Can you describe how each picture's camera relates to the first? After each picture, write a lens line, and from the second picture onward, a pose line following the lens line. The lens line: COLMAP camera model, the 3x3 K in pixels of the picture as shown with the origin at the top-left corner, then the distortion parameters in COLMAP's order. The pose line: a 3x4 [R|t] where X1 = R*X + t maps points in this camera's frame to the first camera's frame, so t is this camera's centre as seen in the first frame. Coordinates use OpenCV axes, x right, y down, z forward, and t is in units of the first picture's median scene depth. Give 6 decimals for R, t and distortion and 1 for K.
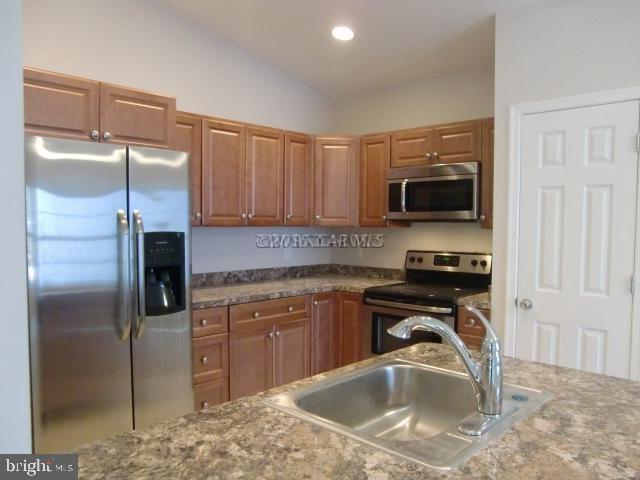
lens RADIAL K [[498.0, 0, 314.3], [0, 498.0, 248.1], [0, 0, 1]] dist [-0.111766, 0.092844]
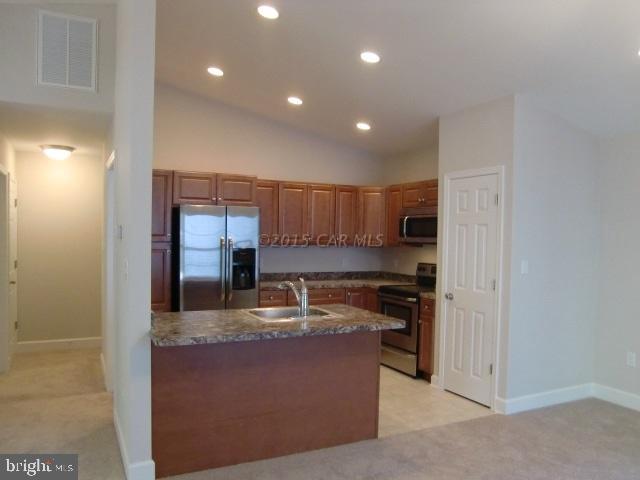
lens RADIAL K [[498.0, 0, 314.3], [0, 498.0, 248.1], [0, 0, 1]] dist [-0.111766, 0.092844]
pose [[0.939331, 0.018526, -0.342510, 0.445243], [-0.028116, 0.999339, -0.023055, 0.003969], [0.341856, 0.031286, 0.939231, -0.540710]]
